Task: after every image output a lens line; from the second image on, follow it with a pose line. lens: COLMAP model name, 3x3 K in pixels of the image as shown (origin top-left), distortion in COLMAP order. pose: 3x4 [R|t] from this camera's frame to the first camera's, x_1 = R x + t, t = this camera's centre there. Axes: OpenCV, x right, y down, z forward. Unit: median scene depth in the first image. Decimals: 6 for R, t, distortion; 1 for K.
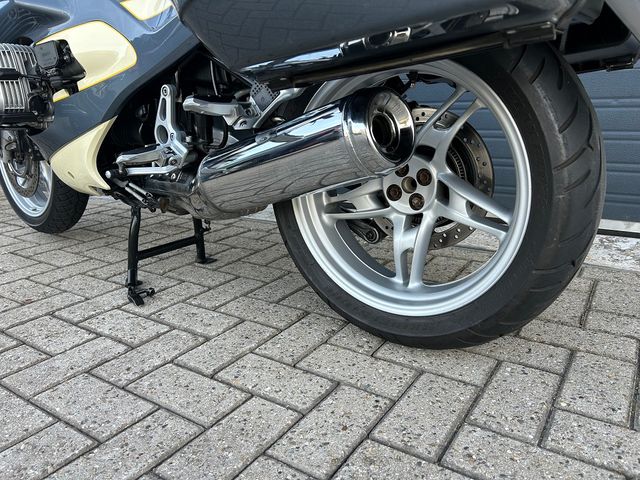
lens RADIAL K [[486.2, 0, 321.9], [0, 486.2, 237.5], [0, 0, 1]] dist [0.036572, -0.042026]
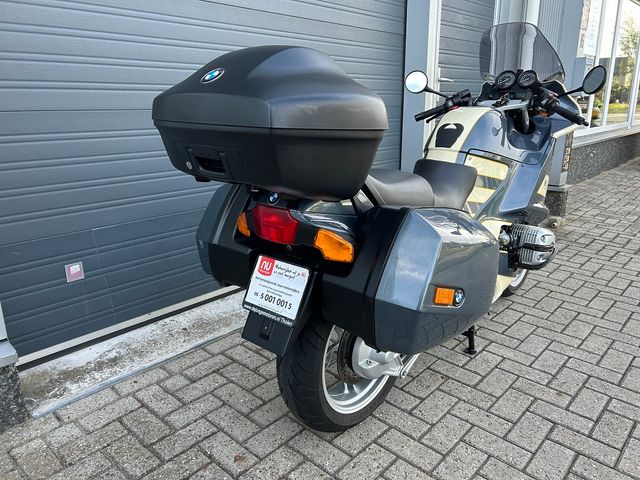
lens RADIAL K [[486.2, 0, 319.3], [0, 486.2, 235.8], [0, 0, 1]] dist [0.036572, -0.042026]
pose [[0.158431, -0.255952, 0.953619, -2.832500], [0.247514, 0.945273, 0.212591, -1.039444], [-0.955843, 0.202353, 0.213112, 1.279086]]
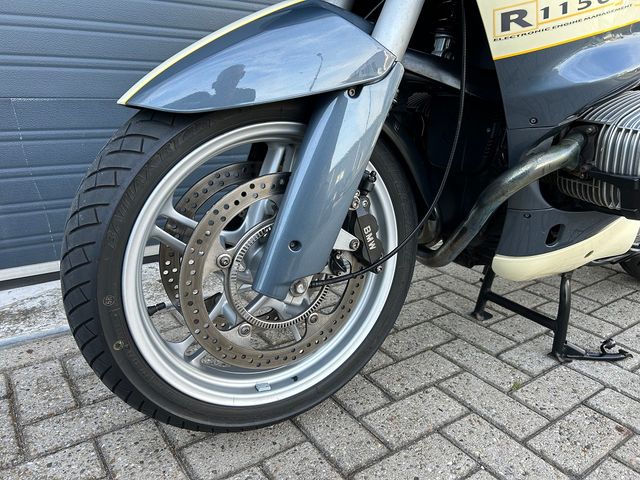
lens RADIAL K [[486.2, 0, 308.9], [0, 486.2, 242.7], [0, 0, 1]] dist [0.036572, -0.042026]
pose [[0.377812, -0.254892, 0.890105, -1.840493], [0.214839, 0.959255, 0.183504, -0.515631], [-0.900612, 0.121899, 0.417179, 1.455460]]
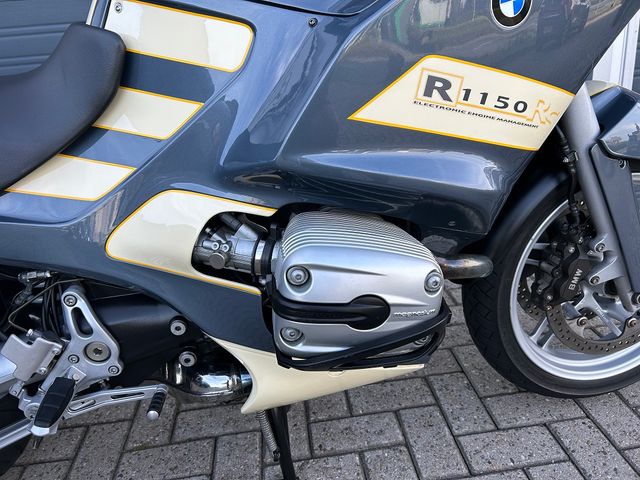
lens RADIAL K [[486.2, 0, 322.8], [0, 486.2, 241.4], [0, 0, 1]] dist [0.036572, -0.042026]
pose [[0.762700, -0.270317, 0.587552, -0.960252], [0.223183, 0.962665, 0.153183, -0.459876], [-0.607024, 0.014298, 0.794555, 0.287666]]
